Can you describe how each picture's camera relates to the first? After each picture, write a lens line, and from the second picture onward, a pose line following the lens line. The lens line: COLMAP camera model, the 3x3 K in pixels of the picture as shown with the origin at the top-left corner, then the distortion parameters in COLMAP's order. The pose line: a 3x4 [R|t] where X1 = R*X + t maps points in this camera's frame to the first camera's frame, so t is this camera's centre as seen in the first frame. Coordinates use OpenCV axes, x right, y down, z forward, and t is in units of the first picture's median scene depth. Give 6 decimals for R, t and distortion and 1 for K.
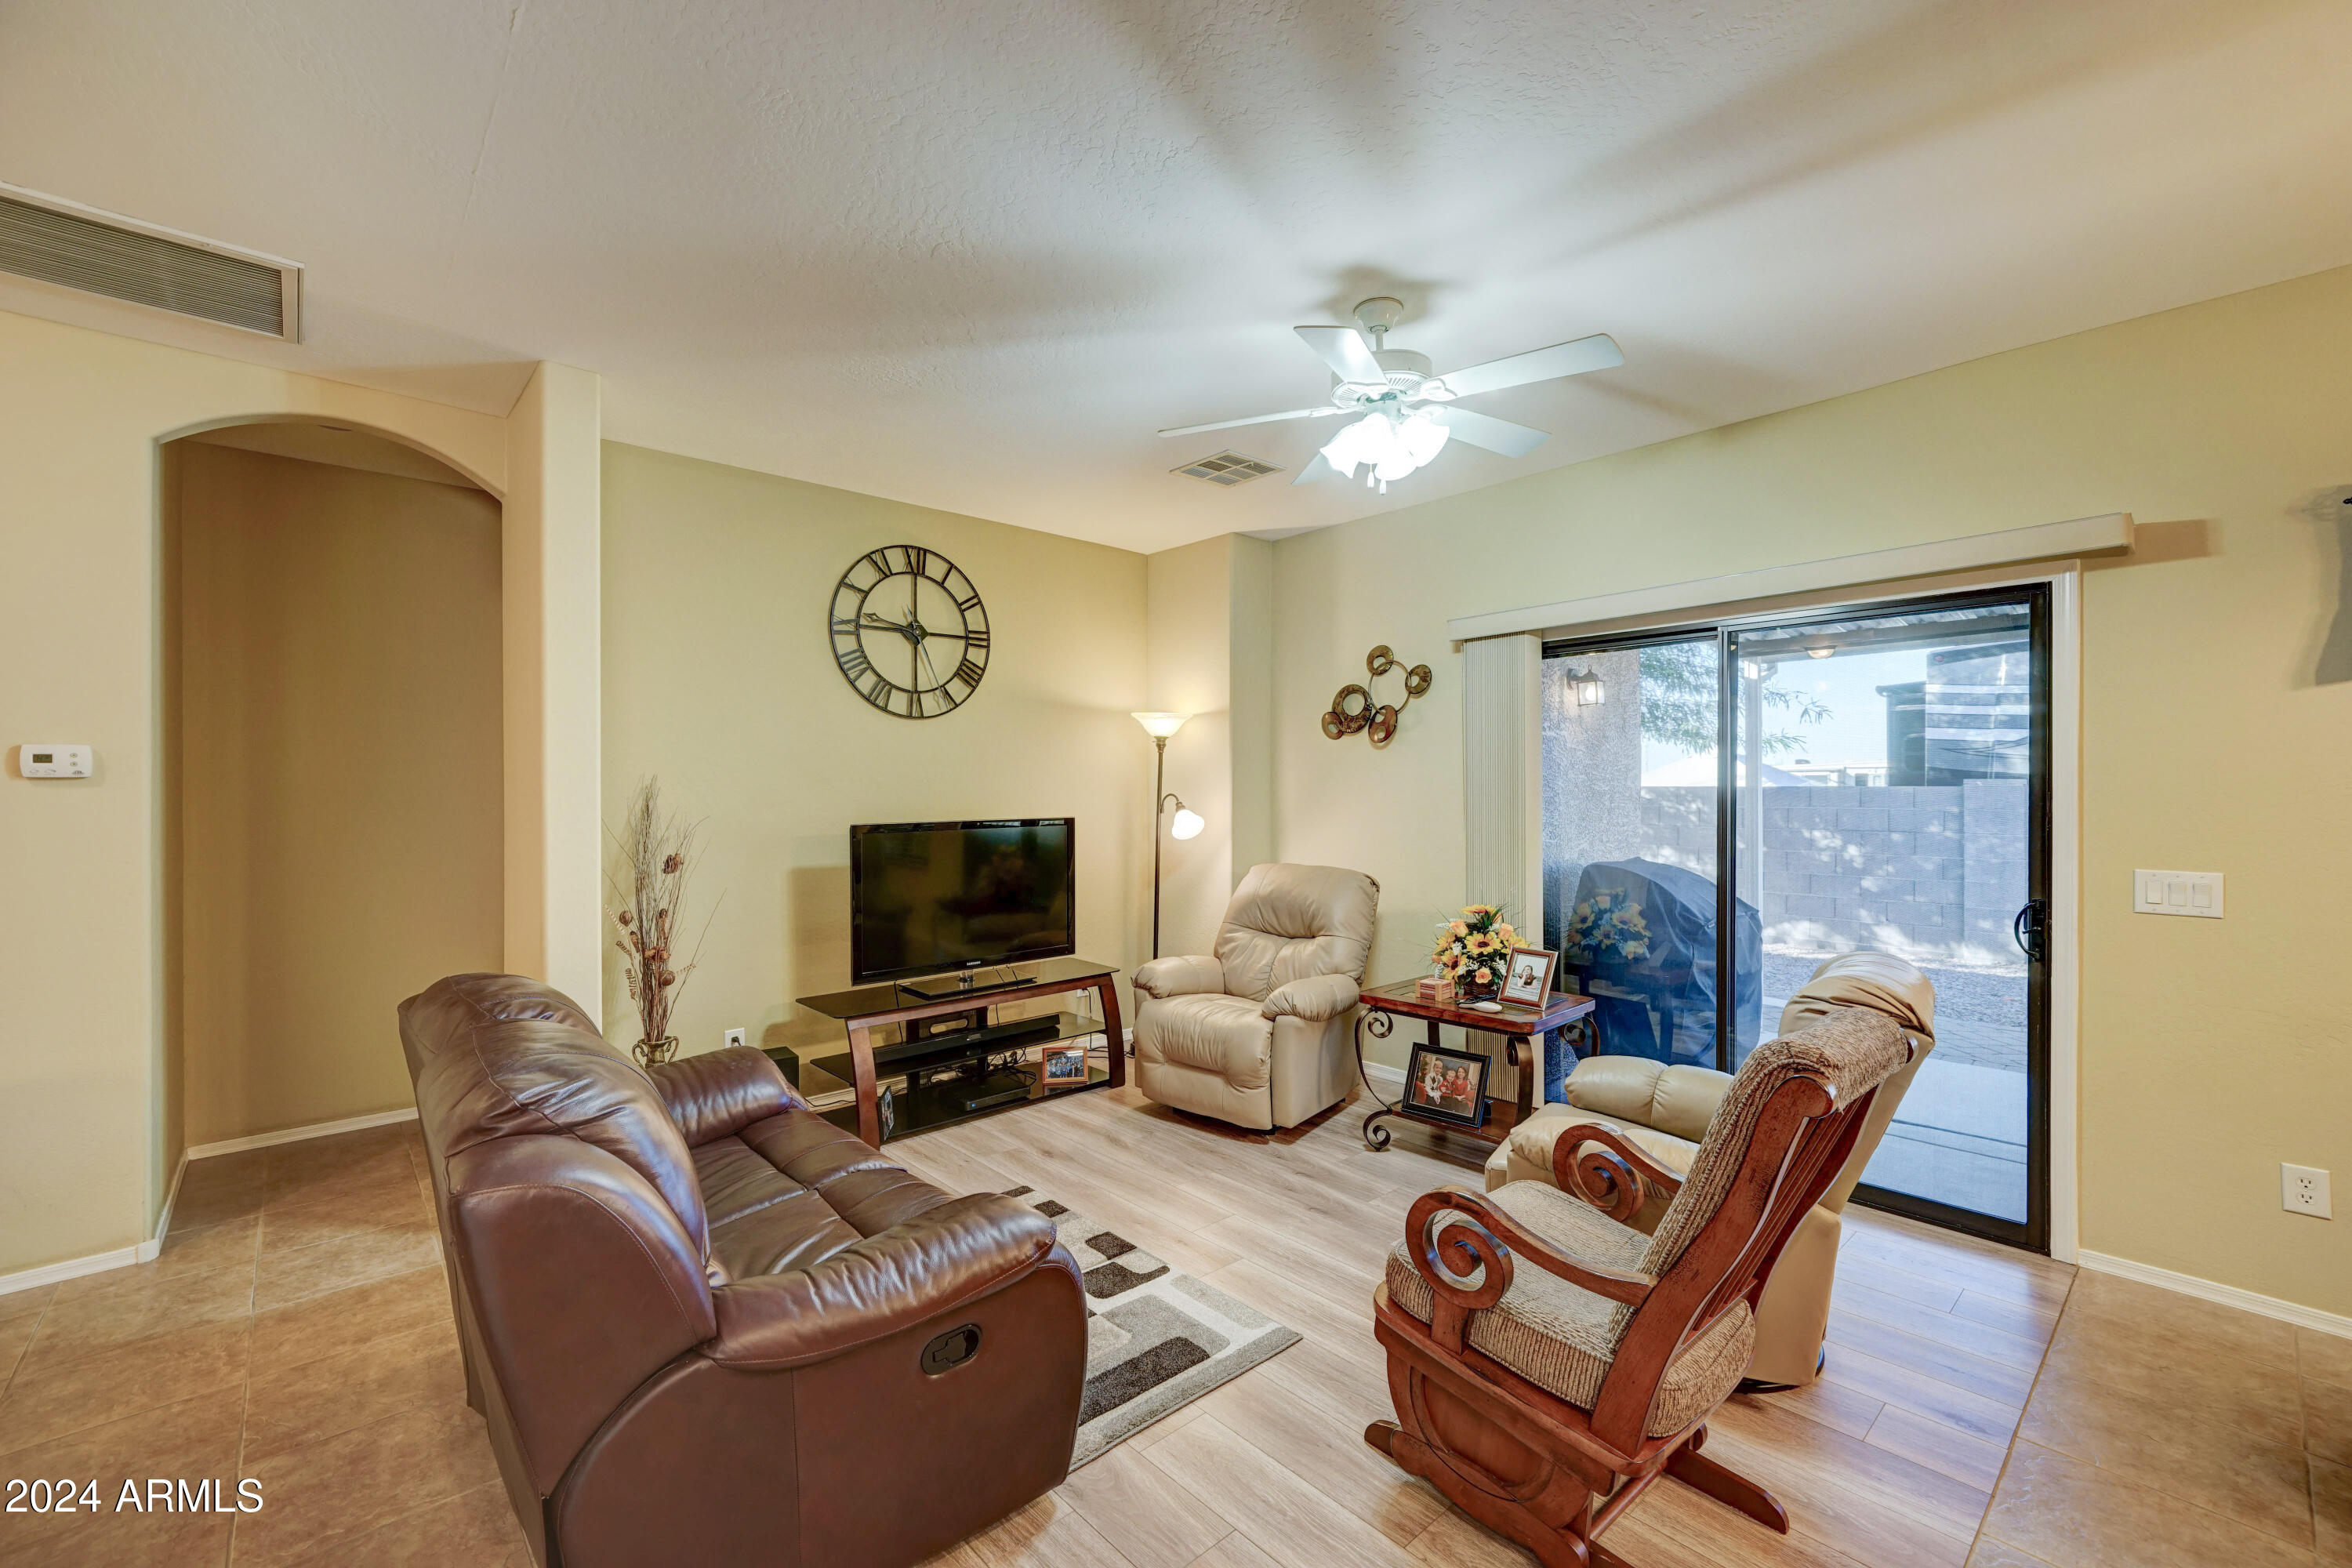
lens RADIAL K [[975.8, 0, 1172.8], [0, 975.8, 788.5], [0, 0, 1]] dist [0.000877, 0.000098]
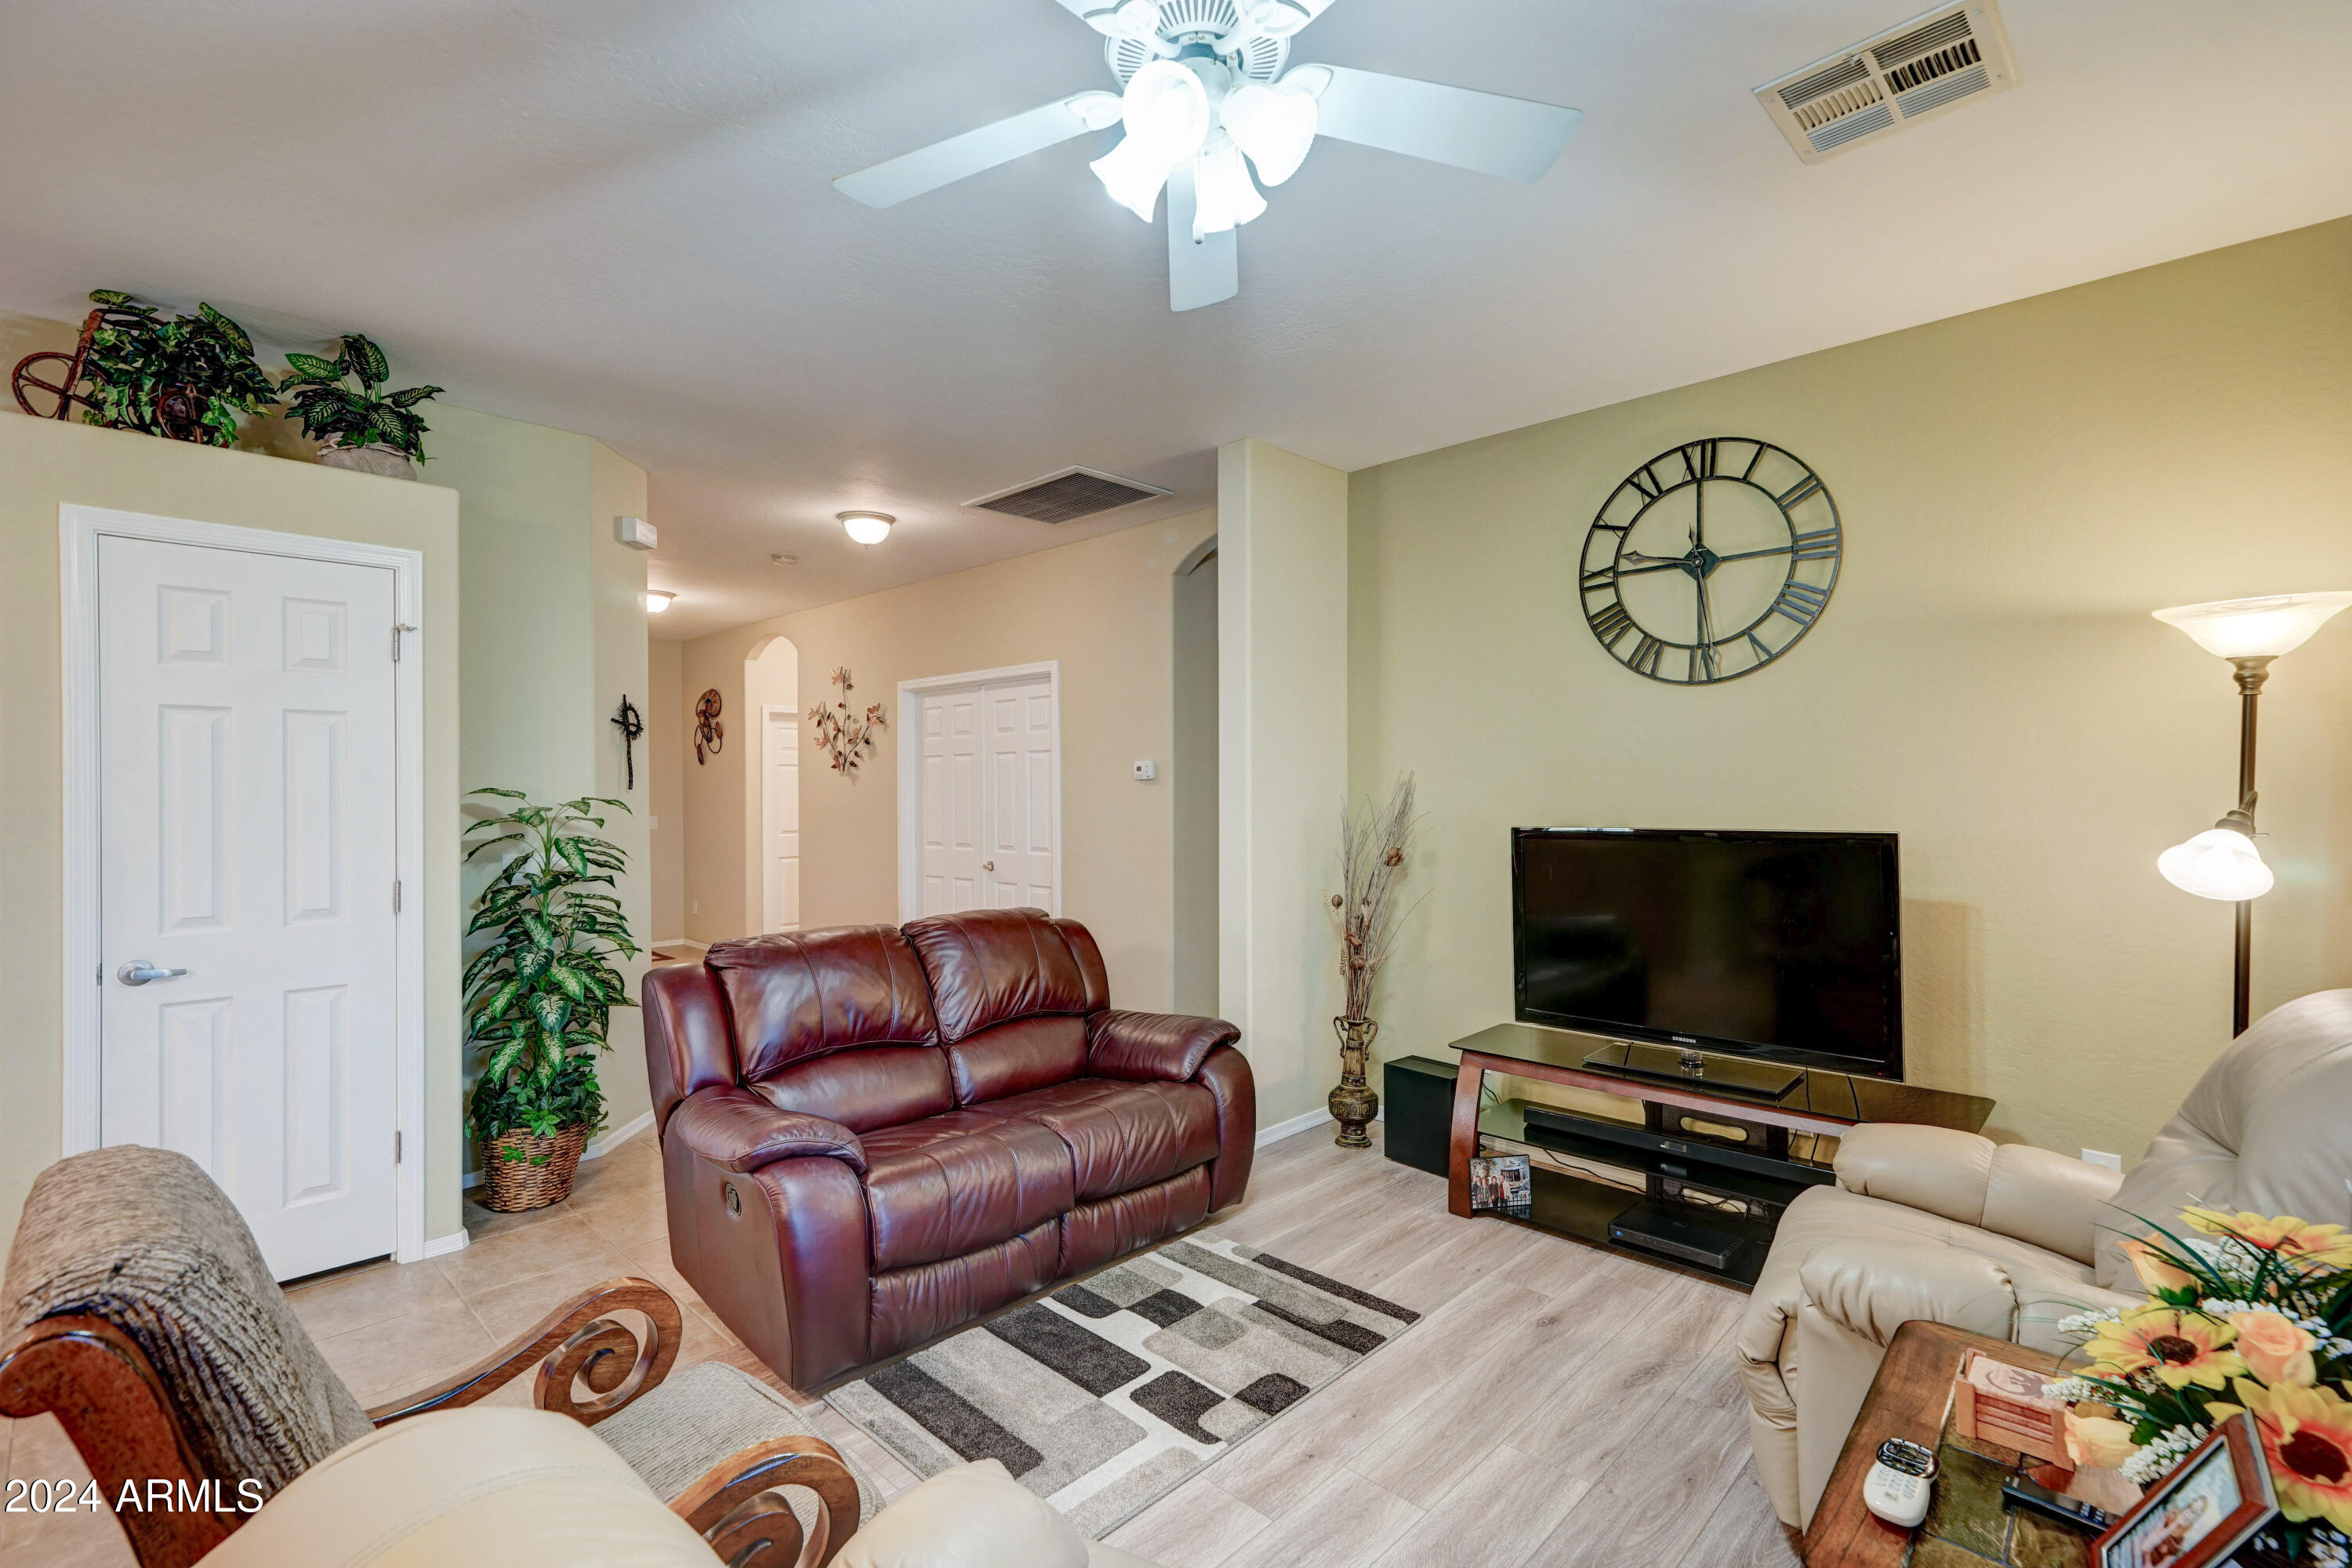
lens RADIAL K [[1066.1, 0, 1172.7], [0, 1066.1, 785.9], [0, 0, 1]] dist [-0.001537, -0.000040]
pose [[0.063012, 0.001285, -0.998012, 0.494851], [0.005196, 0.999985, 0.001615, -0.000536], [0.997999, -0.005287, 0.063004, 0.579109]]
